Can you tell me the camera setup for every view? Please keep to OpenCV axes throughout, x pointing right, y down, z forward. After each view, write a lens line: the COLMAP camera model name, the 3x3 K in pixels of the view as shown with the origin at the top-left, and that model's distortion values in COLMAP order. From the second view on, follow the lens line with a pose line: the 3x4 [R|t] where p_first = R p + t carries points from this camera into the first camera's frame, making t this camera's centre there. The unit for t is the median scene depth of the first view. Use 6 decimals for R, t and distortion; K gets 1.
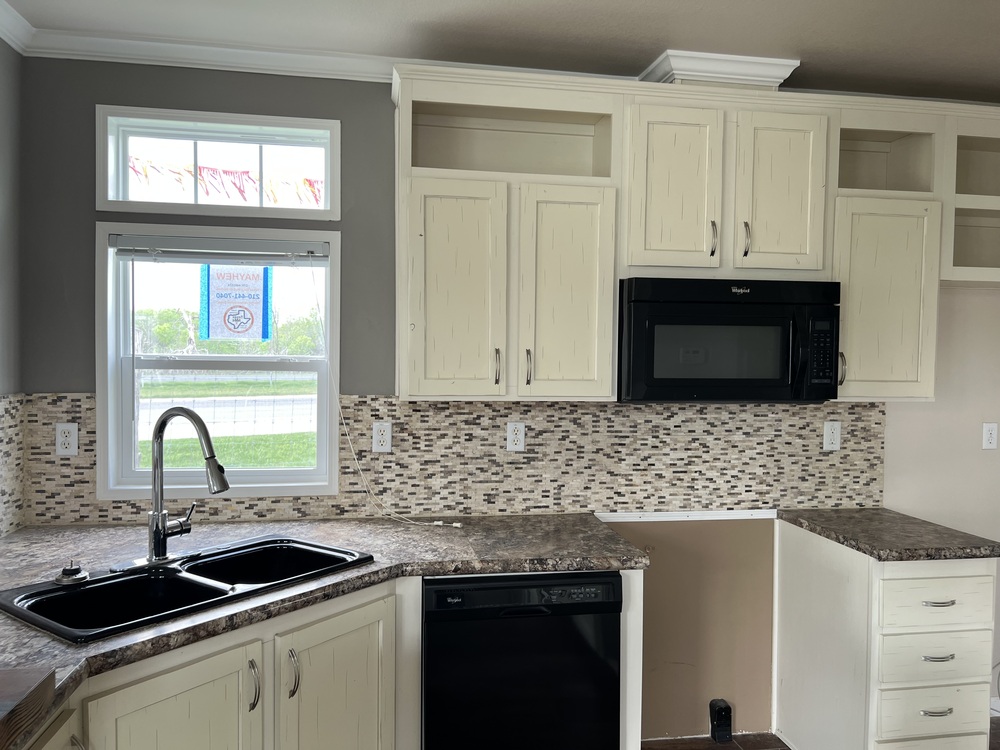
lens RADIAL K [[776.9, 0, 498.3], [0, 776.9, 381.3], [0, 0, 1]] dist [0.092465, -0.112078]
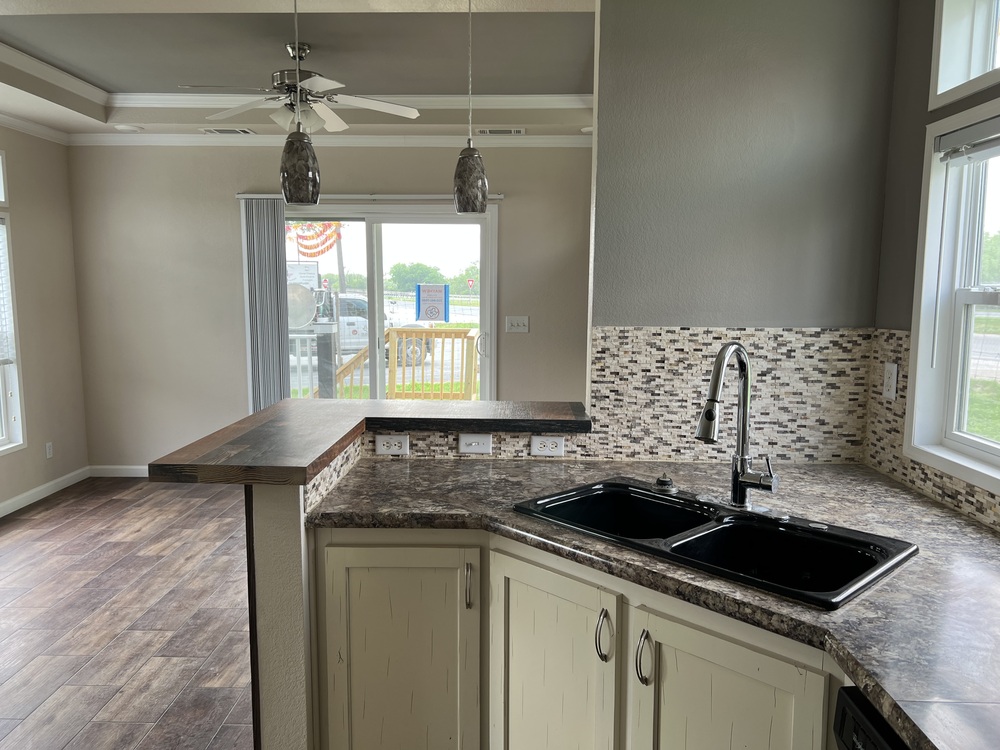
lens RADIAL K [[776.9, 0, 498.3], [0, 776.9, 381.3], [0, 0, 1]] dist [0.092465, -0.112078]
pose [[-0.194223, 0.106558, -0.975153, 0.433308], [-0.035819, 0.992649, 0.115604, -0.014894], [0.980303, 0.057382, -0.188979, 0.750732]]
